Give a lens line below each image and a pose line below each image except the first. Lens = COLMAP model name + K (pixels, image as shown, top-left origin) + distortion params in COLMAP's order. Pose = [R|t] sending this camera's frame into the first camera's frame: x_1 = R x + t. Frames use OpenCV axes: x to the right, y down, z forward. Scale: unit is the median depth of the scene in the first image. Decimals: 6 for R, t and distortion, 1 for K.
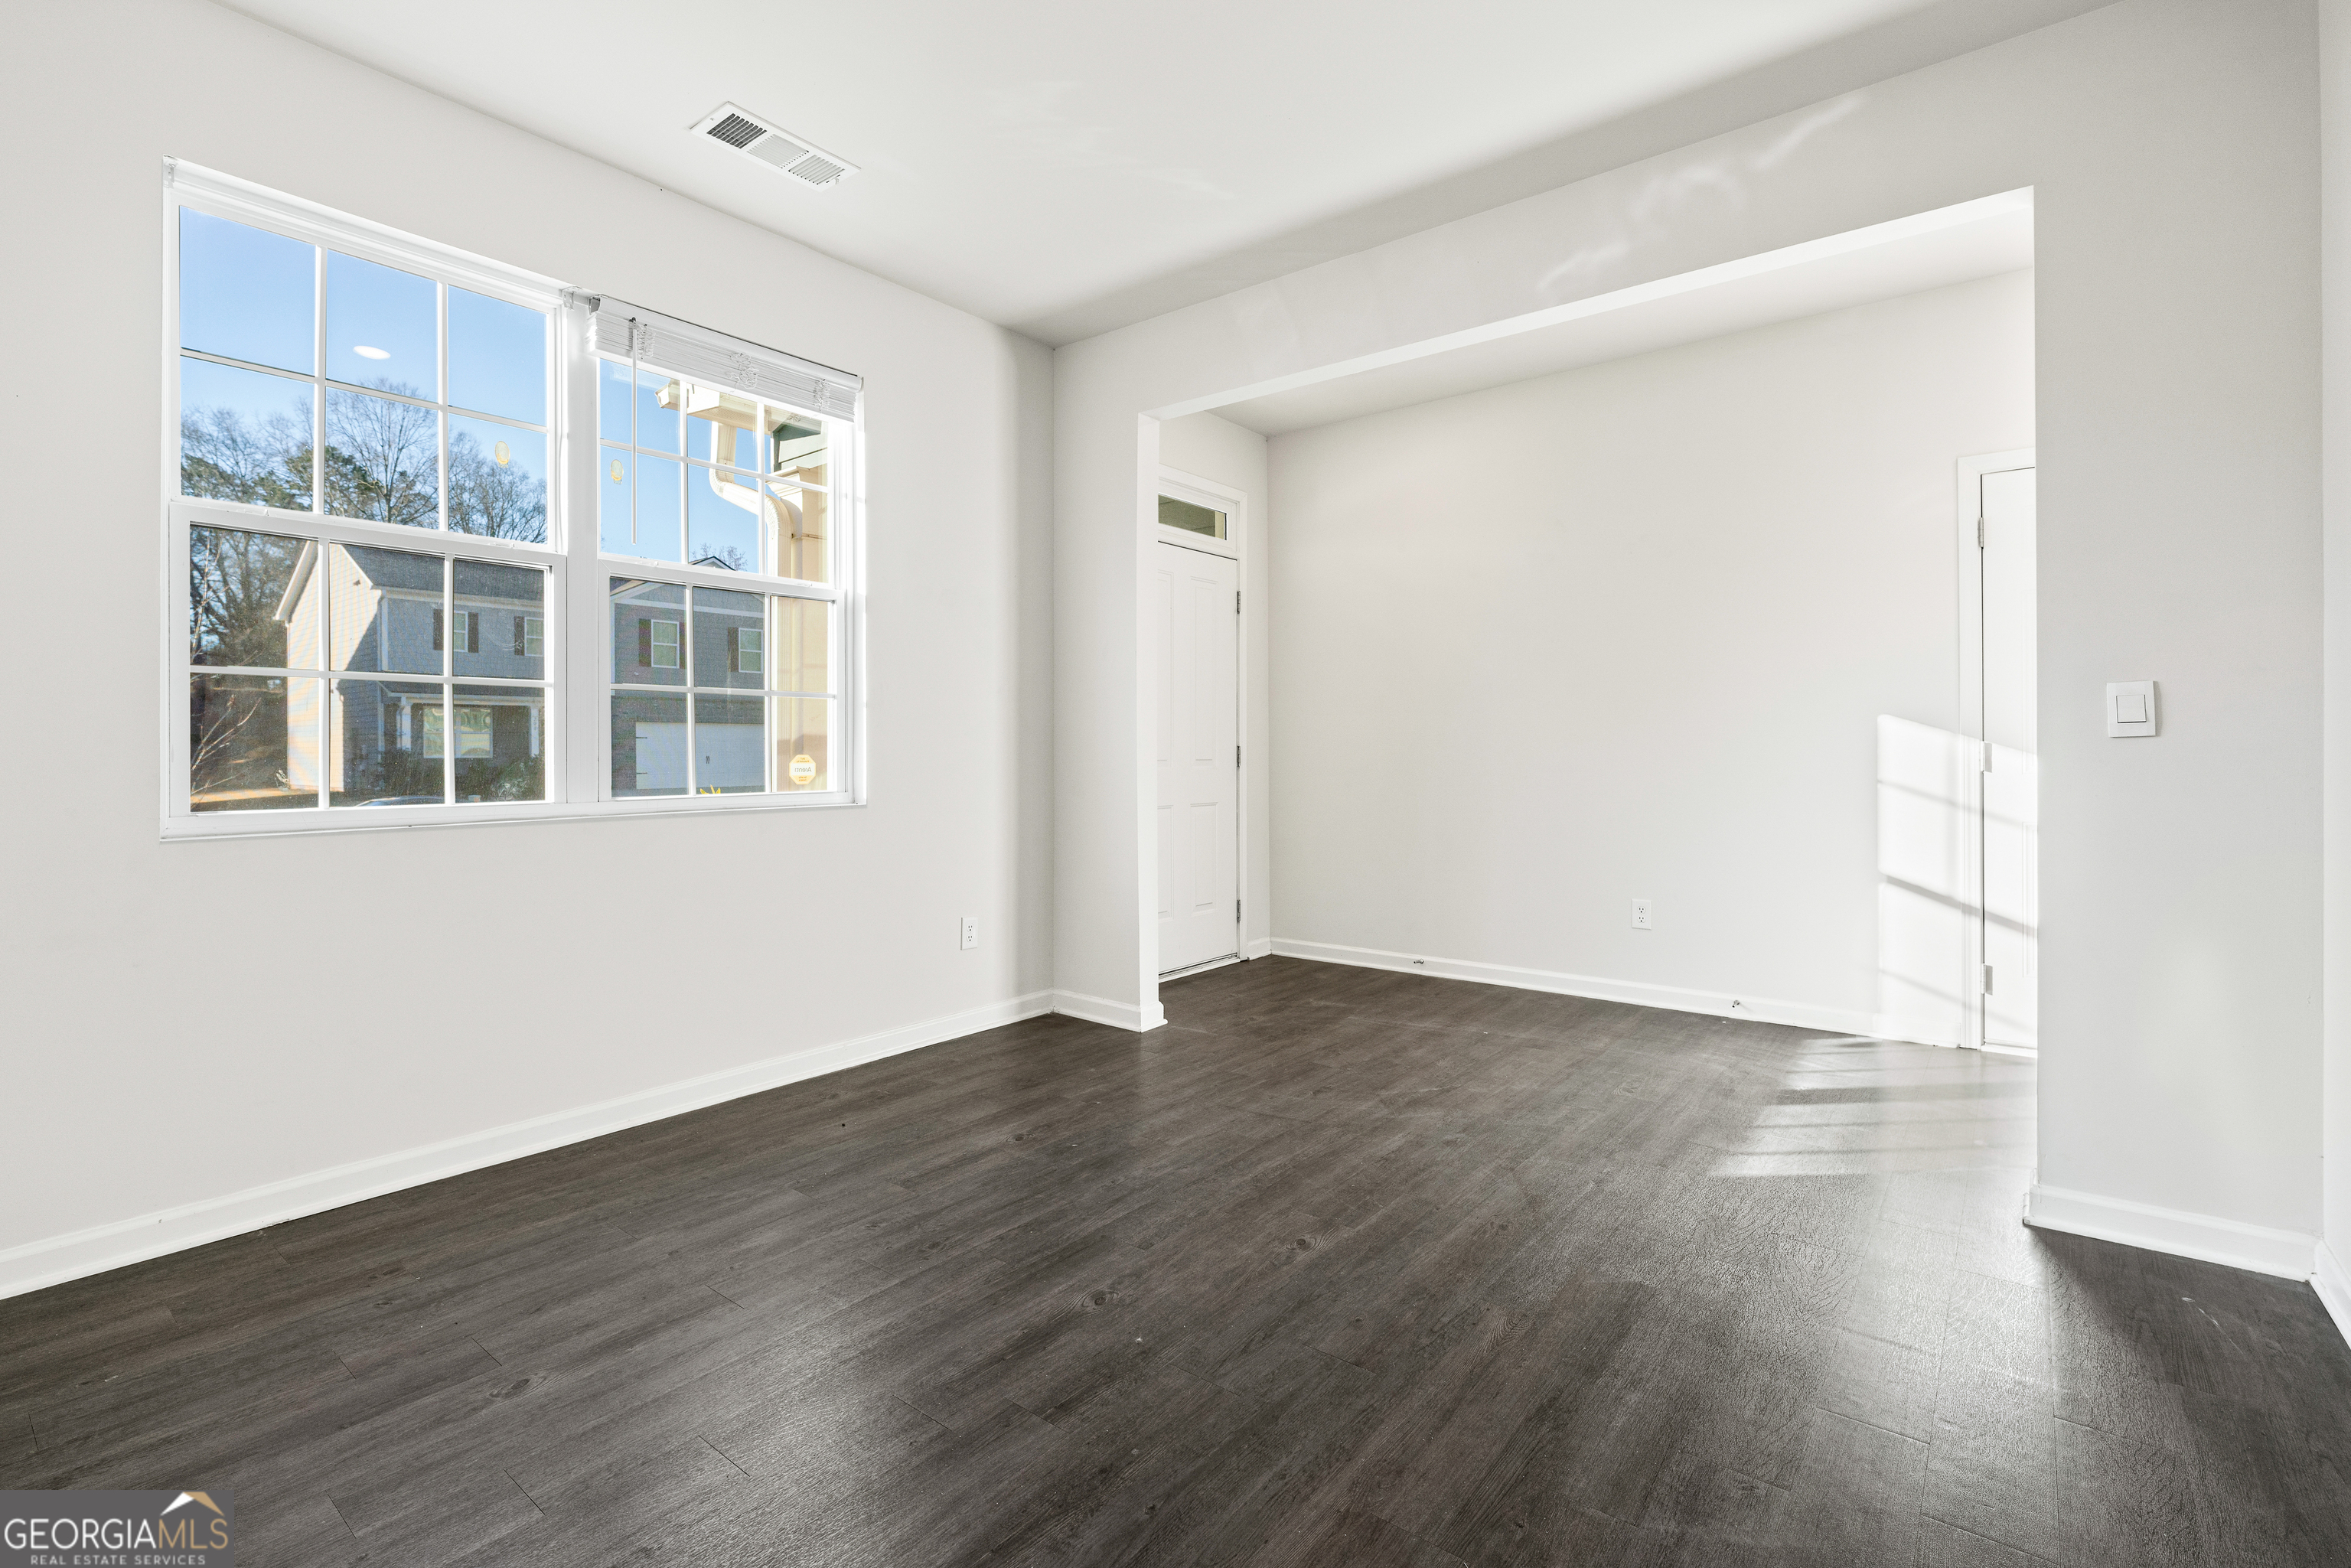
lens RADIAL K [[1099.1, 0, 1194.1], [0, 1099.1, 772.7], [0, 0, 1]] dist [0.017805, -0.001564]
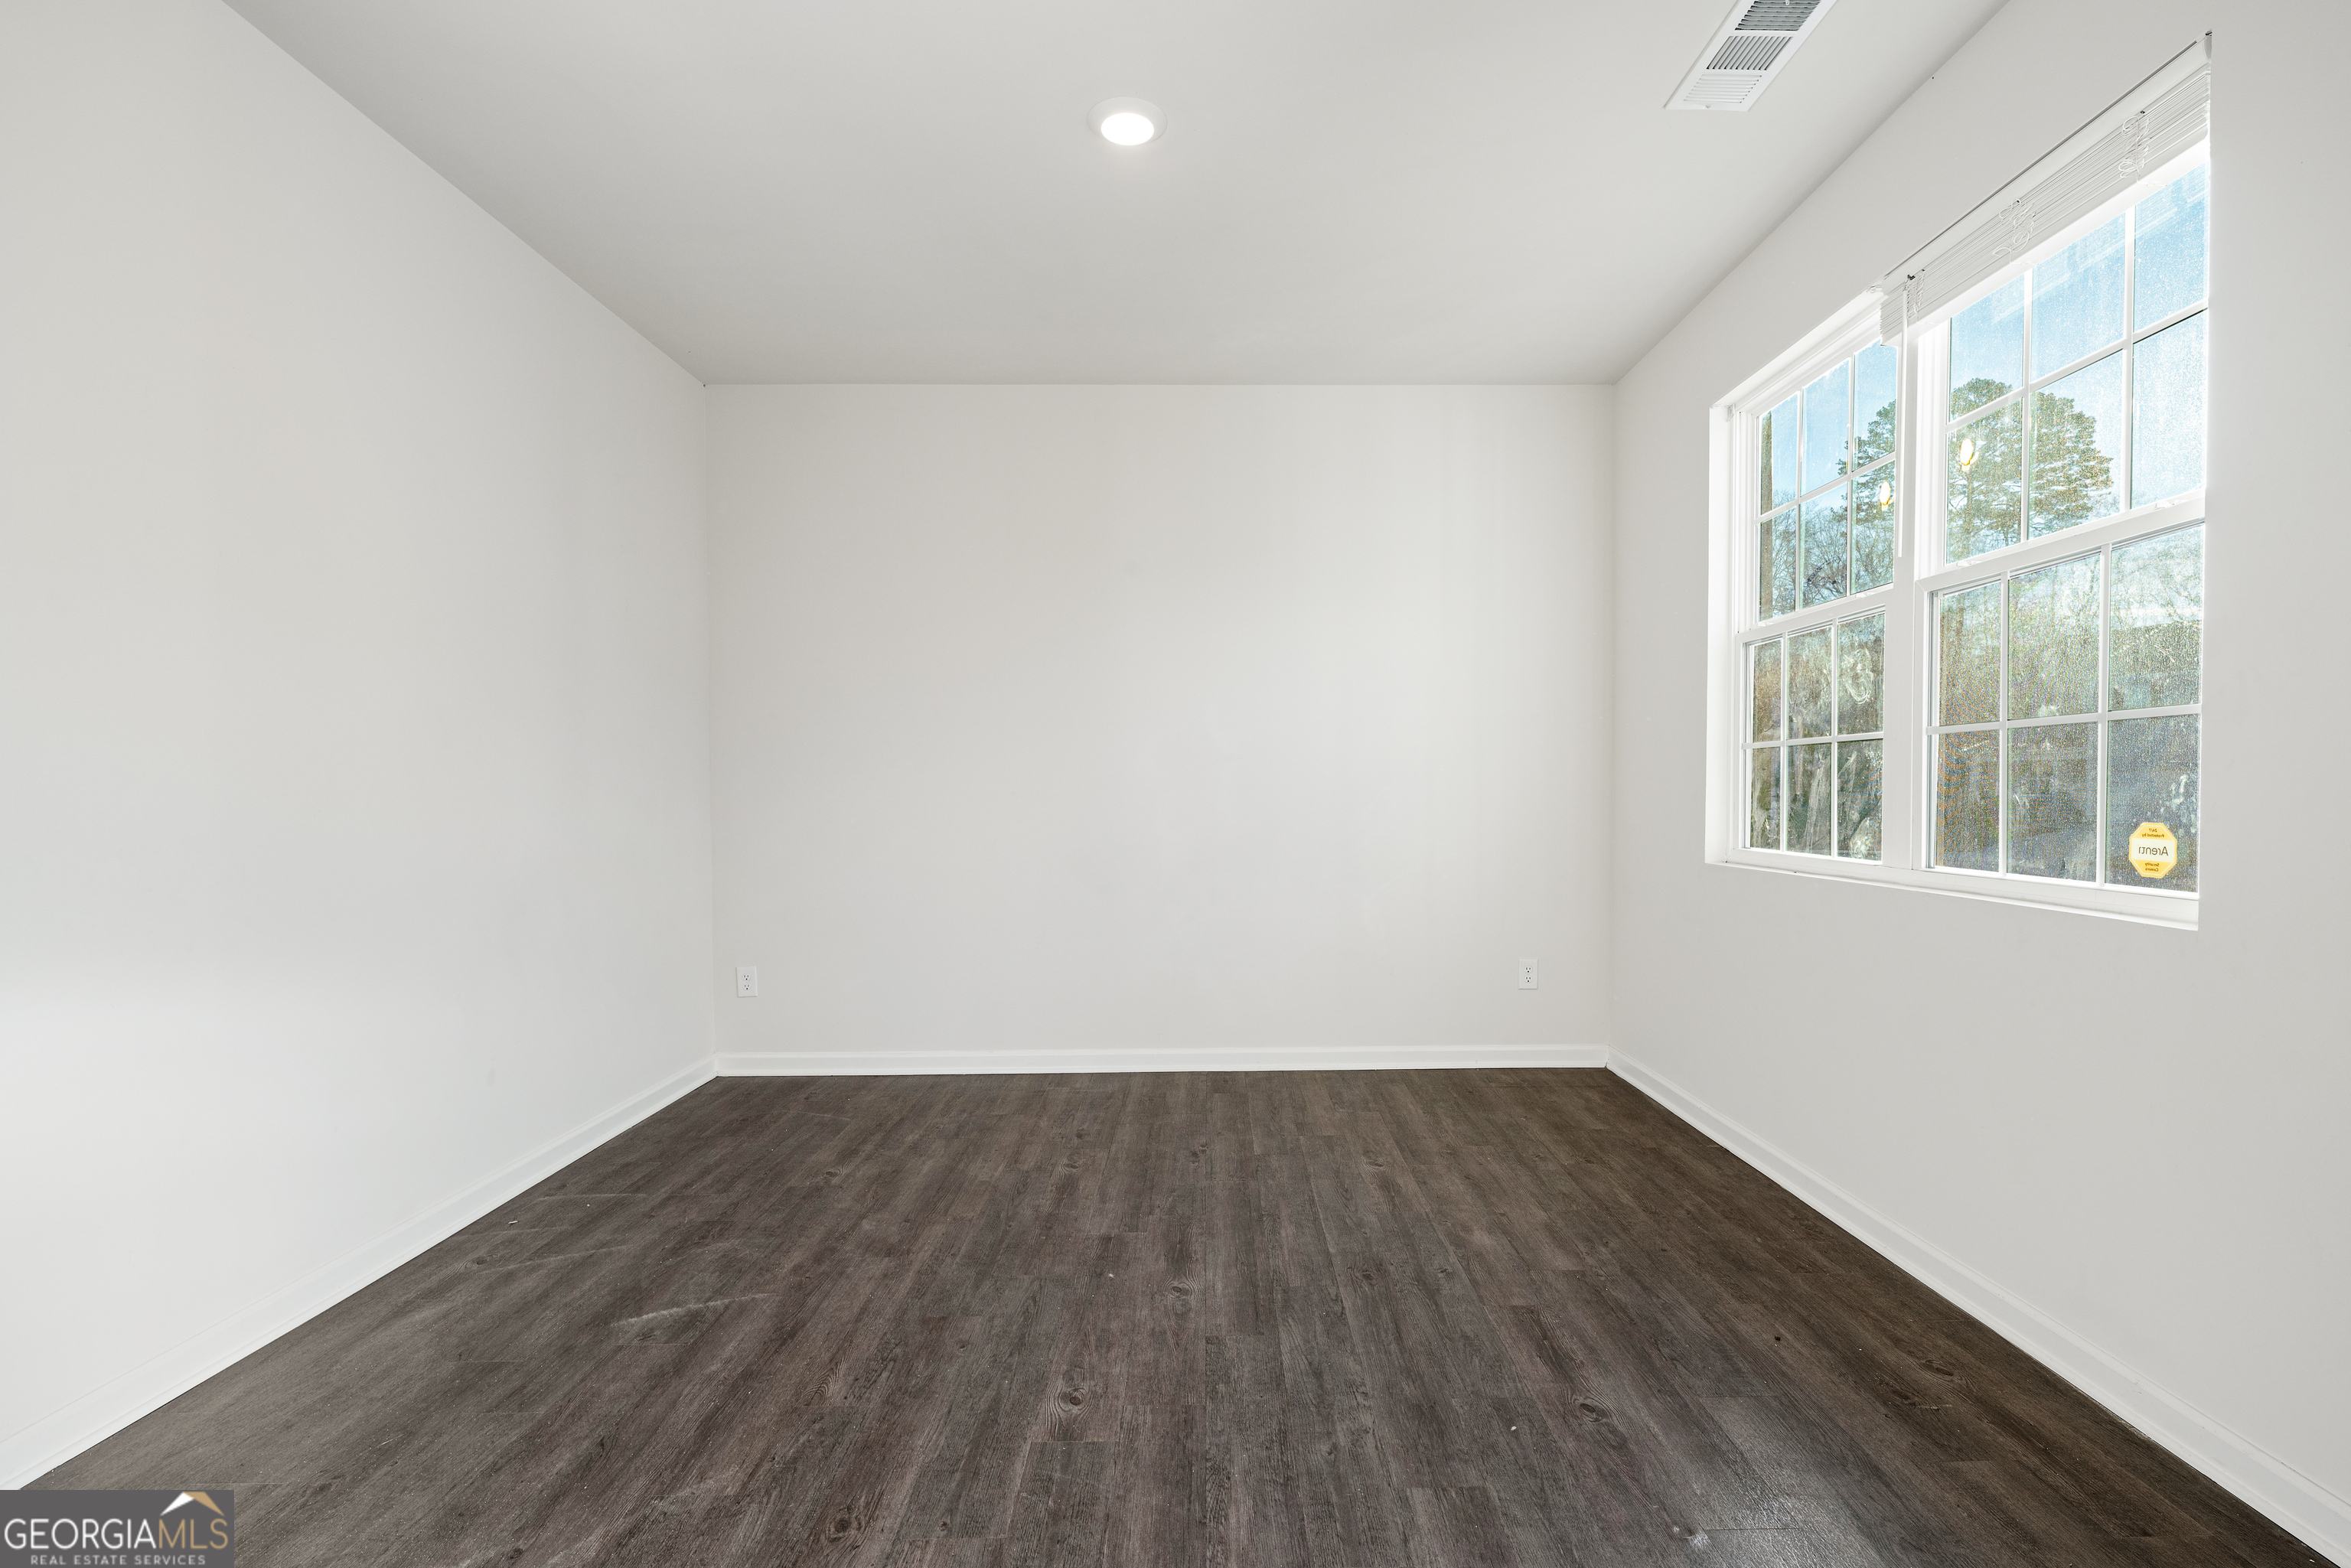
lens RADIAL K [[1099.1, 0, 1197.8], [0, 1099.1, 788.6], [0, 0, 1]] dist [0.017805, -0.001564]
pose [[-0.799011, 0.006182, -0.601285, 0.522538], [-0.002429, 0.999906, 0.013507, -0.058349], [0.601311, 0.012253, -0.798921, 1.702210]]
